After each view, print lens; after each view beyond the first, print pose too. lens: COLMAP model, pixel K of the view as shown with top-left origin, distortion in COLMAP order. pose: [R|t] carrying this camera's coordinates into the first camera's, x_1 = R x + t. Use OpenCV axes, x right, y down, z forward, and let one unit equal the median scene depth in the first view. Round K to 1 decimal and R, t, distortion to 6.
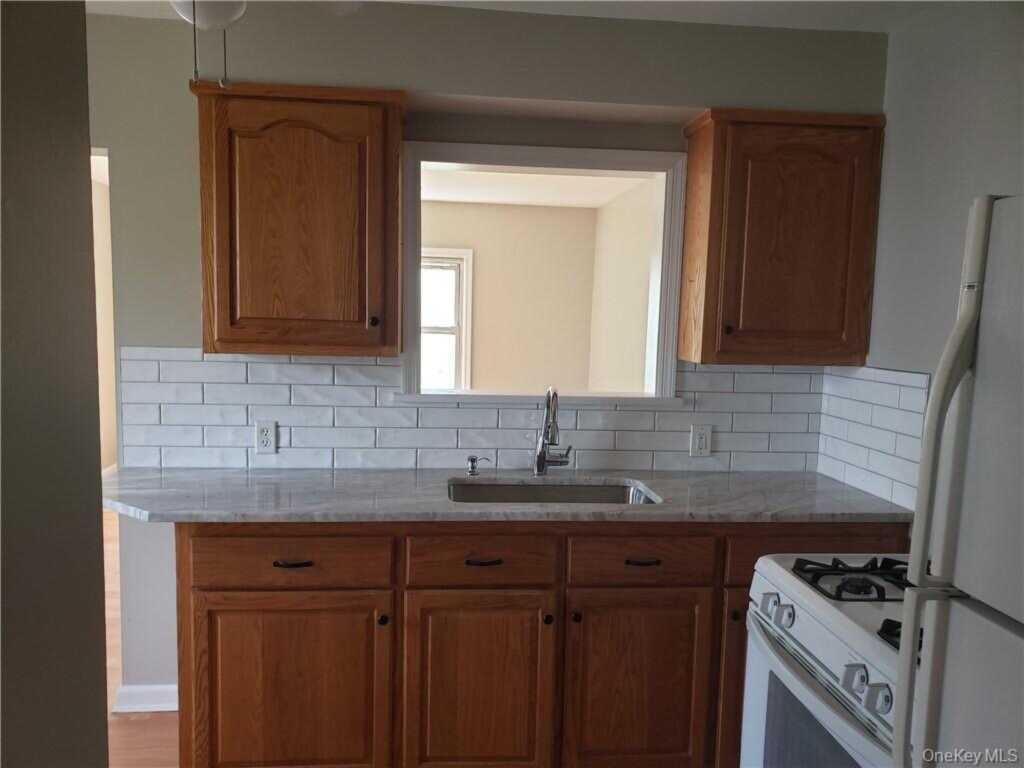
lens RADIAL K [[797.6, 0, 511.7], [0, 797.6, 388.0], [0, 0, 1]] dist [0.019424, 0.000734]
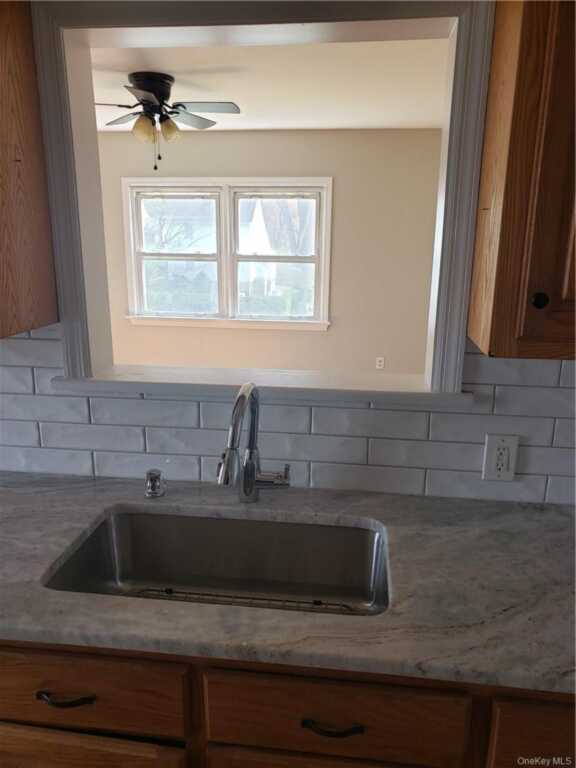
lens RADIAL K [[593.8, 0, 305.6], [0, 593.8, 380.6], [0, 0, 1]] dist [0.116407, -0.168633]
pose [[0.978094, 0.038735, -0.204527, 0.196259], [-0.008182, 0.988929, 0.148161, -0.076665], [0.208002, -0.143242, 0.967583, 0.544311]]
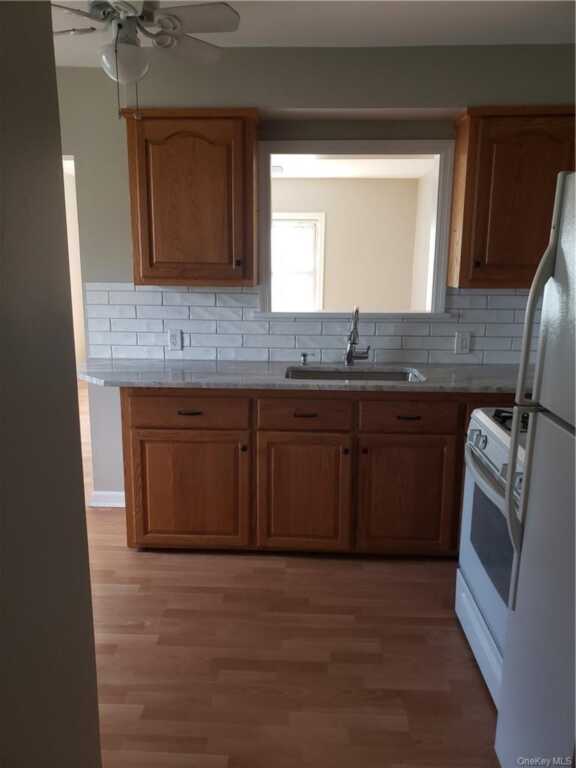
lens RADIAL K [[605.8, 0, 284.7], [0, 605.8, 373.5], [0, 0, 1]] dist [0.113006, -0.187357]
pose [[0.989774, 0.008489, -0.142395, 0.082272], [0.003856, 0.996271, 0.086196, 0.026507], [0.142595, -0.085864, 0.986050, -0.165492]]
